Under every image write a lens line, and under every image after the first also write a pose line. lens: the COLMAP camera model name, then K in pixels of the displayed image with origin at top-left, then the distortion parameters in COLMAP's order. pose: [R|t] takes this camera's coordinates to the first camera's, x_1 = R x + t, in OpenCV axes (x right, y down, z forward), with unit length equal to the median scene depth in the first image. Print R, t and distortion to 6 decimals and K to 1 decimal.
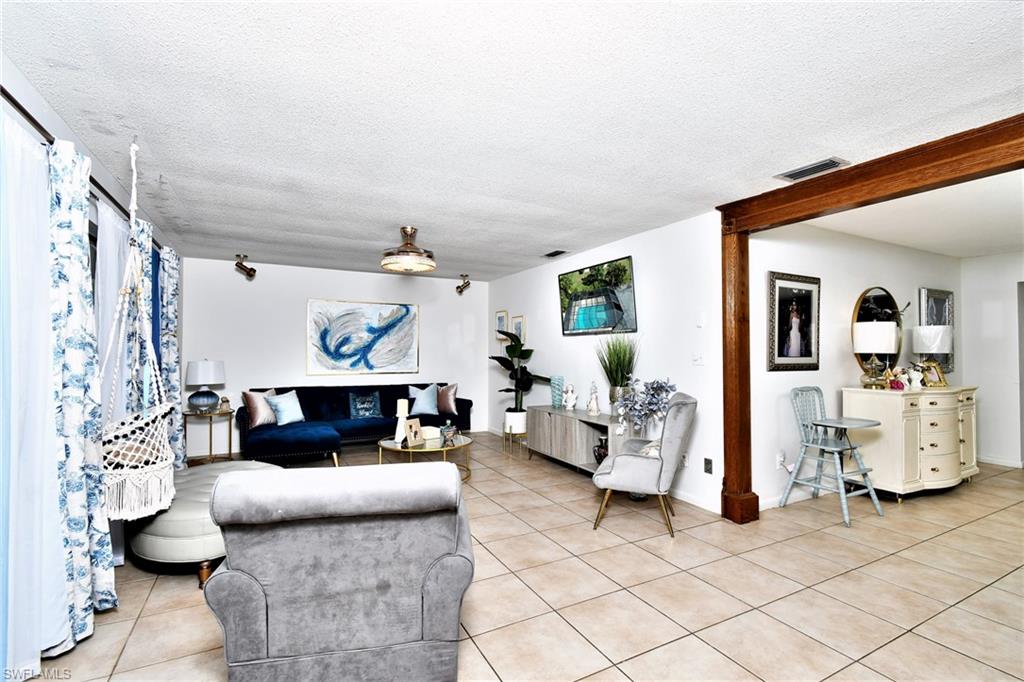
lens RADIAL K [[453.0, 0, 510.8], [0, 453.0, 348.4], [0, 0, 1]] dist [-0.000535, 0.000006]
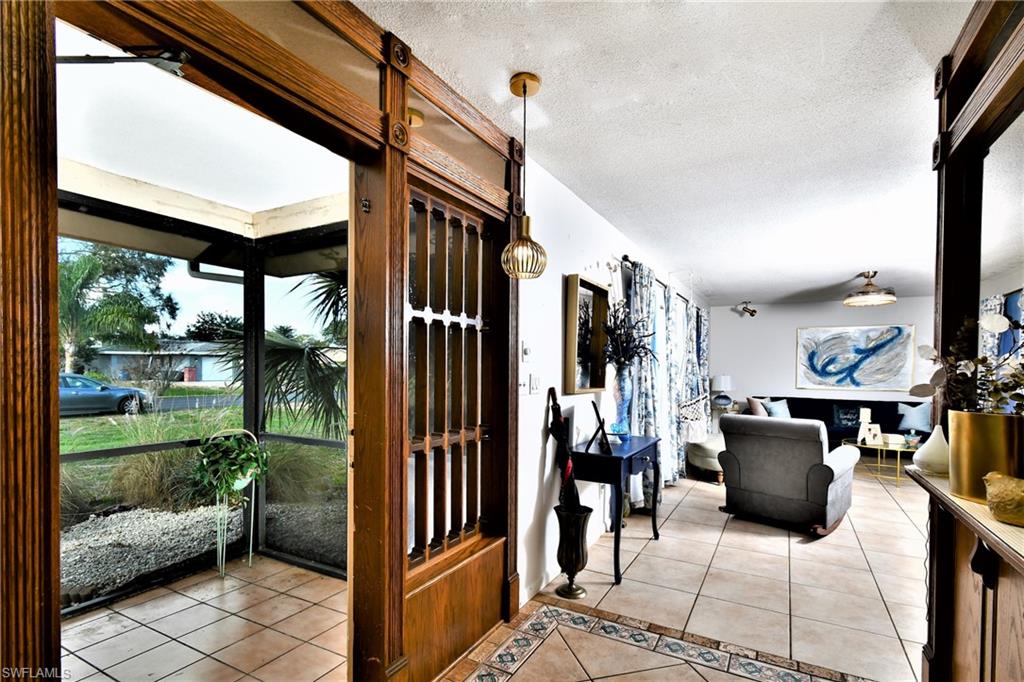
lens RADIAL K [[455.0, 0, 512.5], [0, 455.0, 370.1], [0, 0, 1]] dist [-0.001759, -0.000025]
pose [[0.511252, 0.009648, -0.859377, 0.231946], [-0.002685, 0.999950, 0.009629, -0.001947], [0.859427, -0.002615, 0.511253, -0.327241]]
